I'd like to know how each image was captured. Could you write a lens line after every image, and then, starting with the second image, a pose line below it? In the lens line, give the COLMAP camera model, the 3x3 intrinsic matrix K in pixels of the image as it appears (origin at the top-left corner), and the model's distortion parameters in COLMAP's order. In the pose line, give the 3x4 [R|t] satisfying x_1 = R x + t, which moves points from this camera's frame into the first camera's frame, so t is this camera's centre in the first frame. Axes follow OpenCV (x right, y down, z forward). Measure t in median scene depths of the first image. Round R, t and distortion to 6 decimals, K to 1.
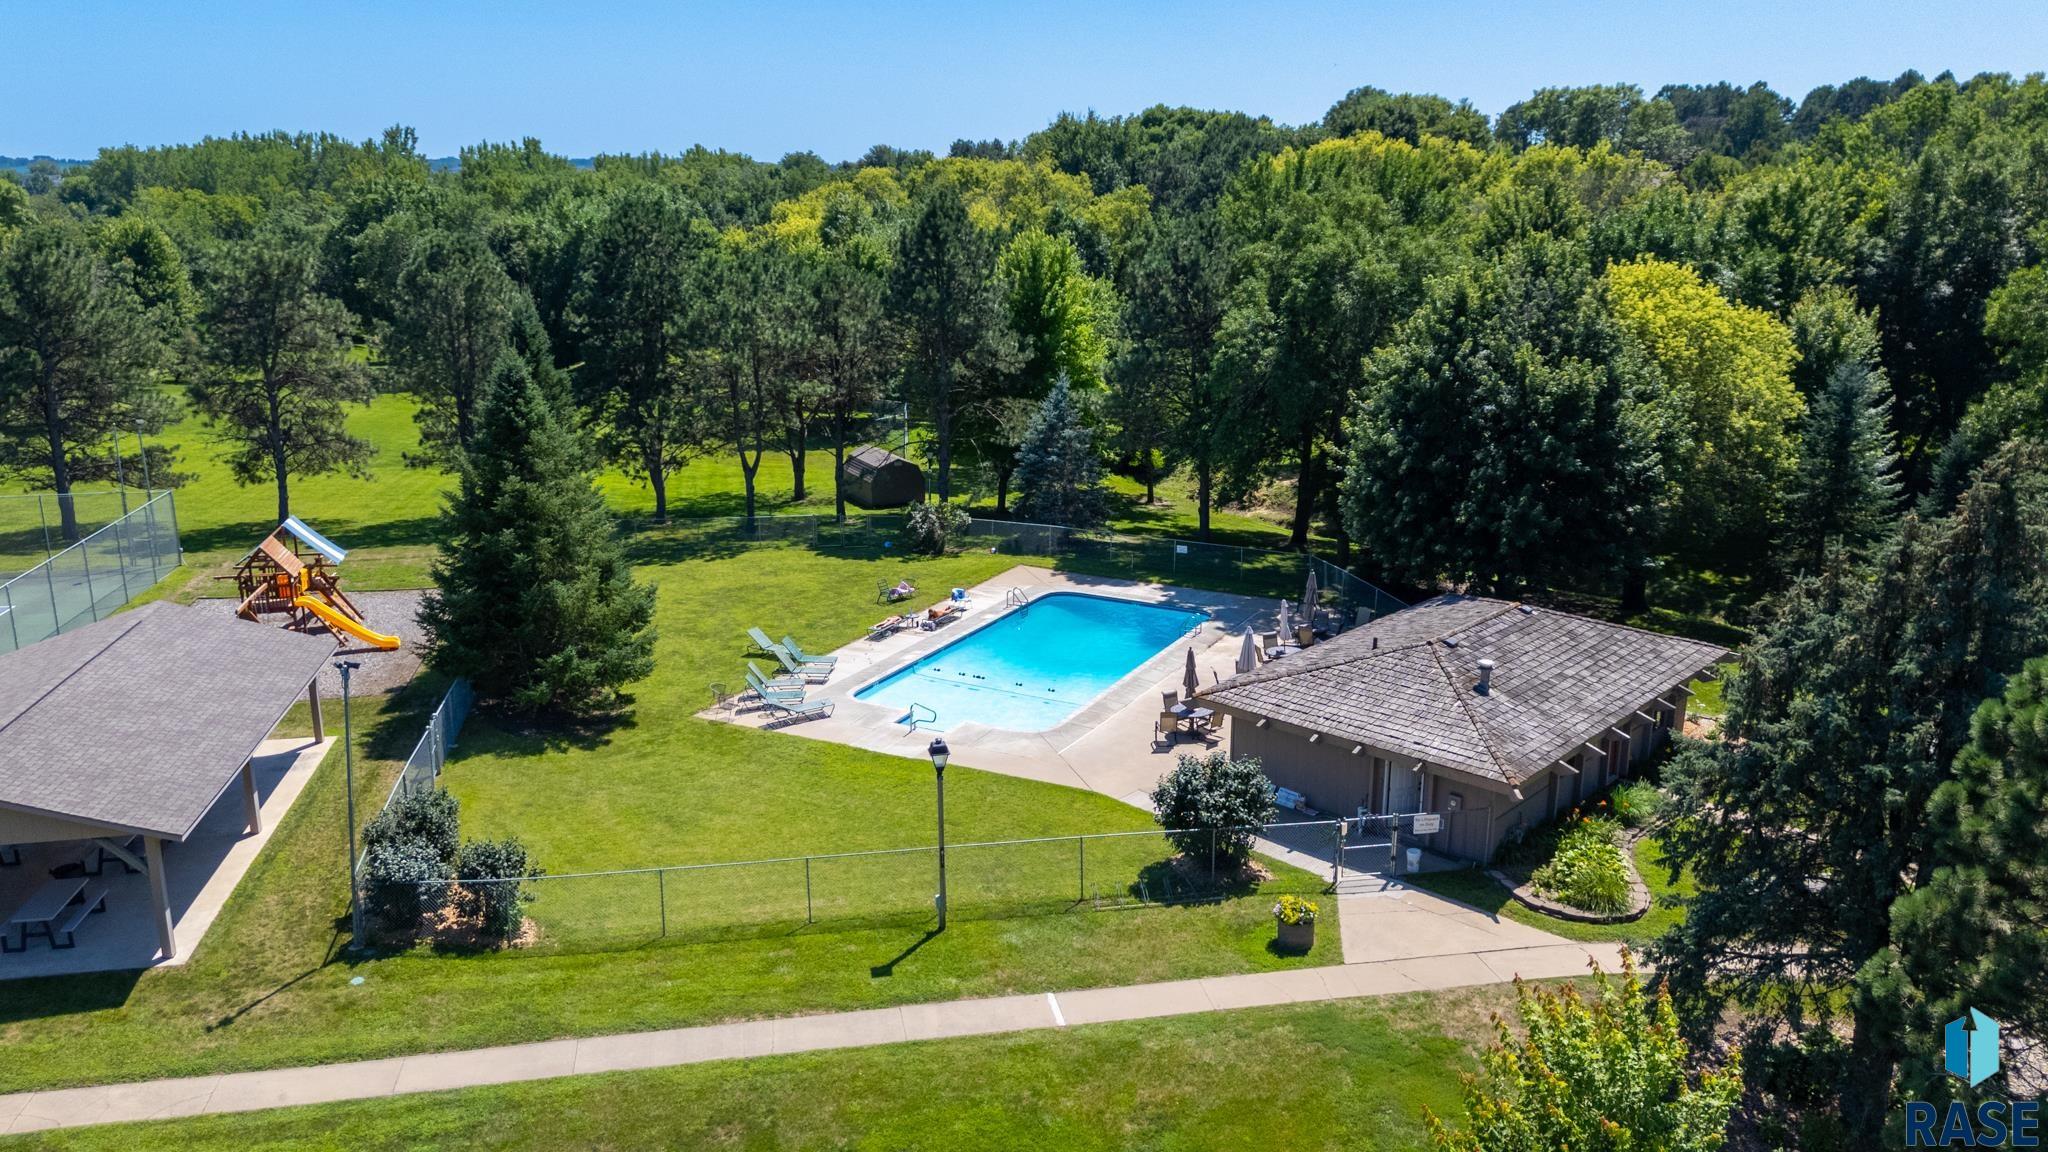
lens RADIAL K [[1512.0, 0, 1024.0], [0, 1512.0, 576.0], [0, 0, 1]] dist [0.050365, -0.035972]
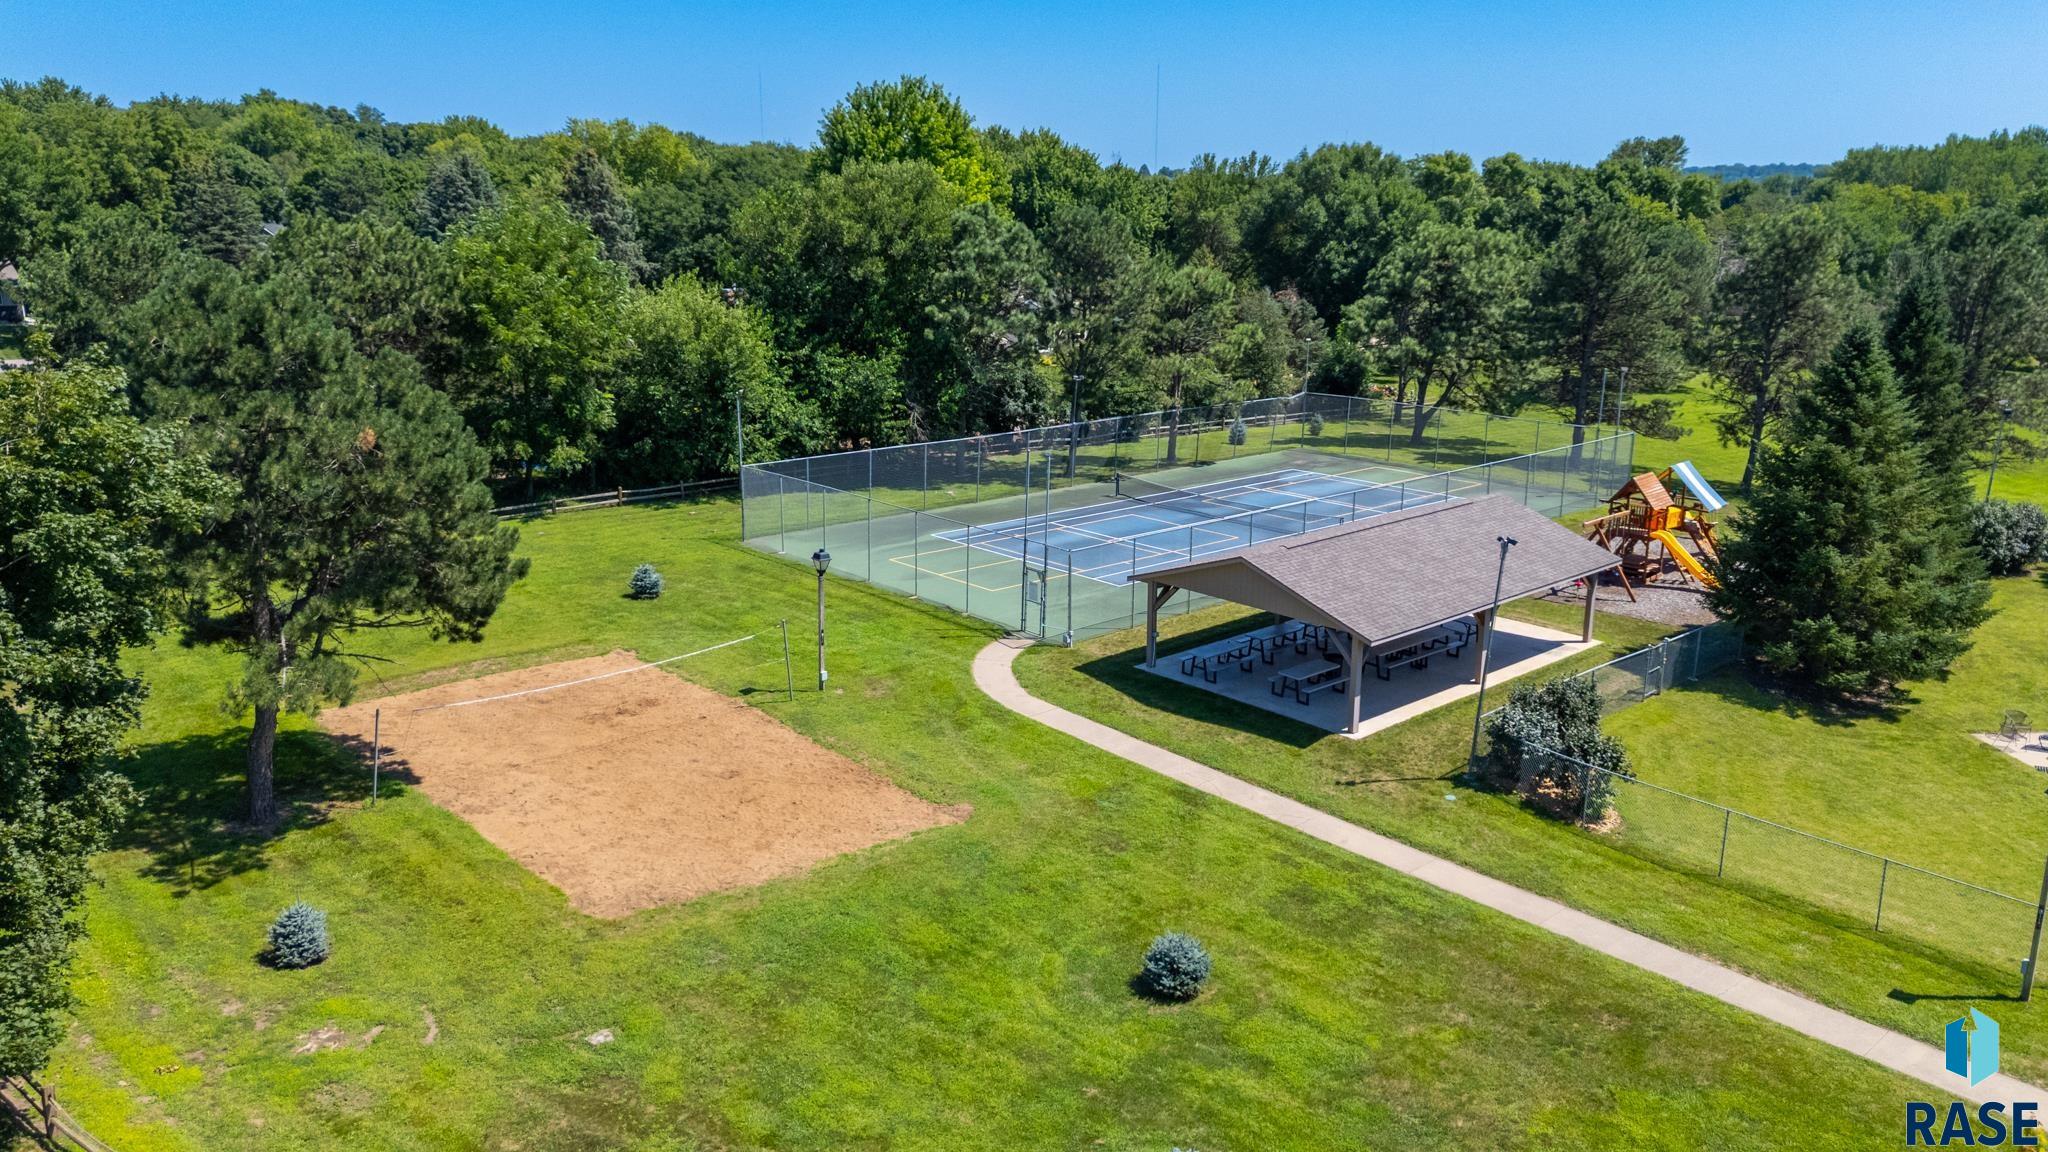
lens RADIAL K [[1494.2, 0, 1024.0], [0, 1494.2, 576.0], [0, 0, 1]] dist [0.107183, -0.134774]
pose [[0.516202, 0.219076, -0.827974, 0.225664], [-0.220614, 0.968122, 0.118616, 0.018828], [0.827565, 0.121433, 0.548078, 0.031015]]
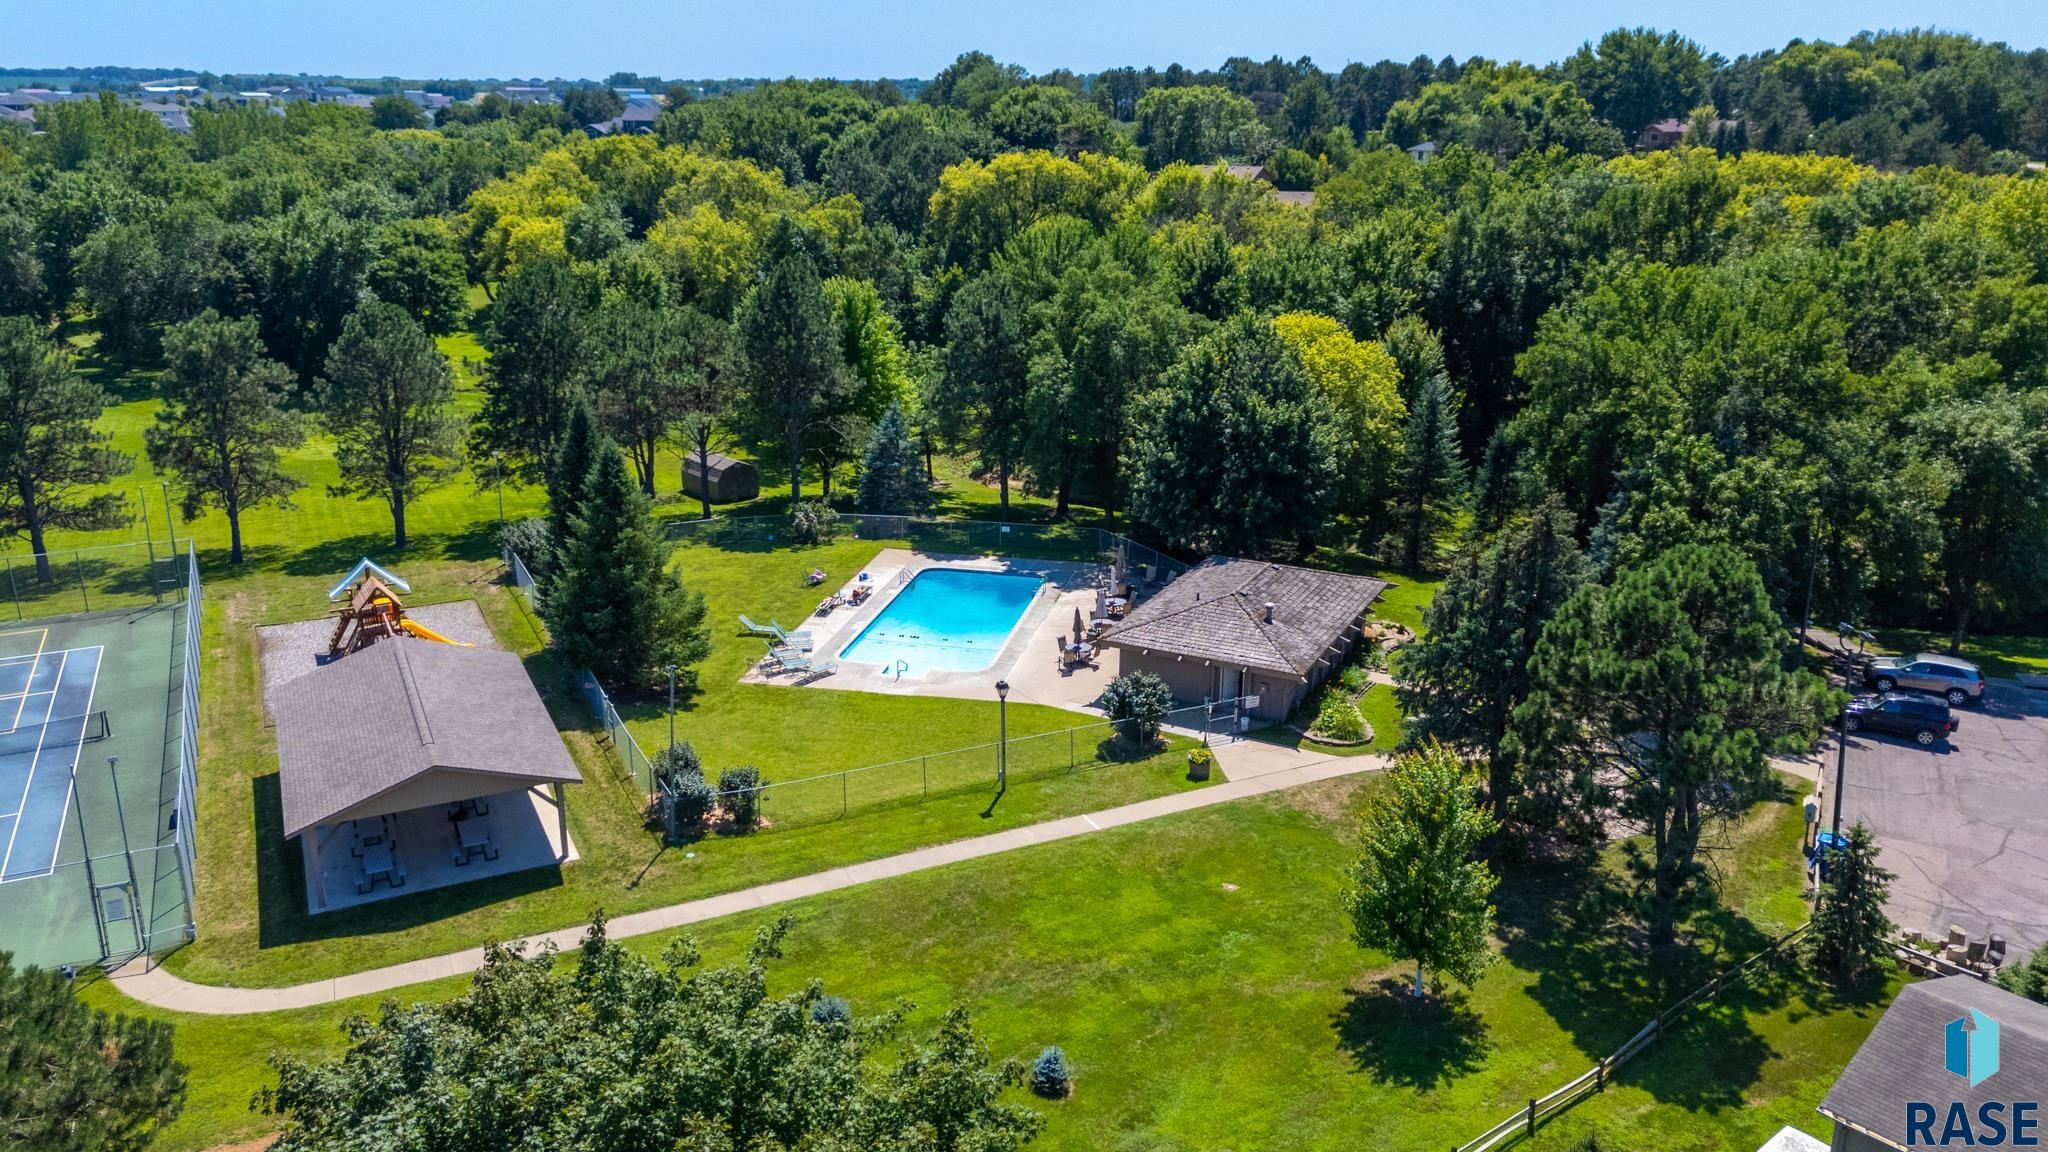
lens RADIAL K [[1494.2, 0, 1024.0], [0, 1494.2, 576.0], [0, 0, 1]] dist [0.107183, -0.134774]
pose [[0.963727, -0.076701, 0.255630, -0.321367], [0.063635, 0.996227, 0.059008, -0.075986], [-0.259192, -0.040601, 0.964972, -0.449452]]
